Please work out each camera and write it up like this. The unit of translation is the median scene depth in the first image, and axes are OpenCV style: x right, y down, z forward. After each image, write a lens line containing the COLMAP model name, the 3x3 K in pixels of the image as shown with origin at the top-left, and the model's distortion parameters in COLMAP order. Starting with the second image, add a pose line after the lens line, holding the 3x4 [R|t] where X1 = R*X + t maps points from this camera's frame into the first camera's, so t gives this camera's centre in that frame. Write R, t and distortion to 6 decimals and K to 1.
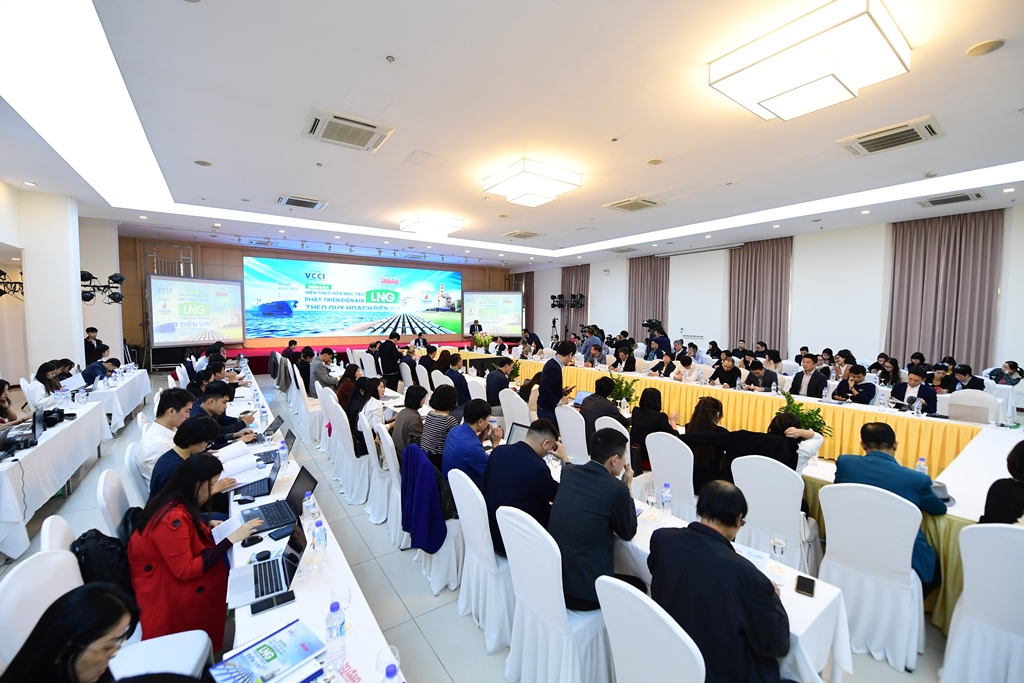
lens RADIAL K [[409.4, 0, 512.0], [0, 409.4, 341.5], [0, 0, 1]] dist [-0.014619, -0.000397]
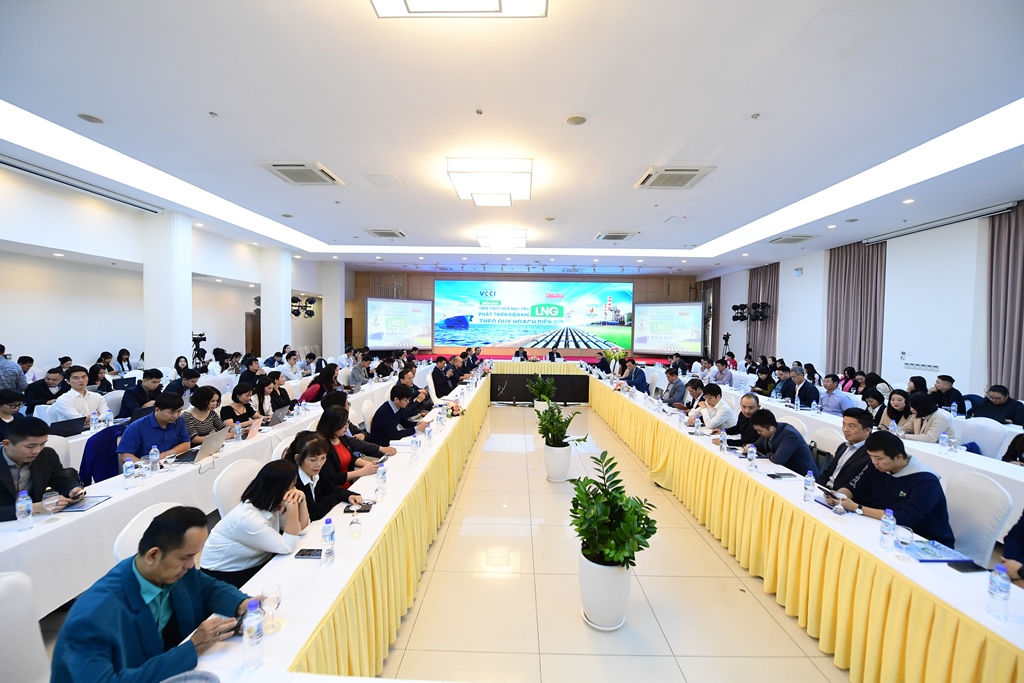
lens RADIAL K [[409.4, 0, 512.0], [0, 409.4, 341.5], [0, 0, 1]] dist [-0.014619, -0.000397]
pose [[0.809053, 0.025200, -0.587195, 0.236219], [-0.047312, 0.998631, -0.022331, -0.004639], [0.585829, 0.045848, 0.809137, 0.115927]]
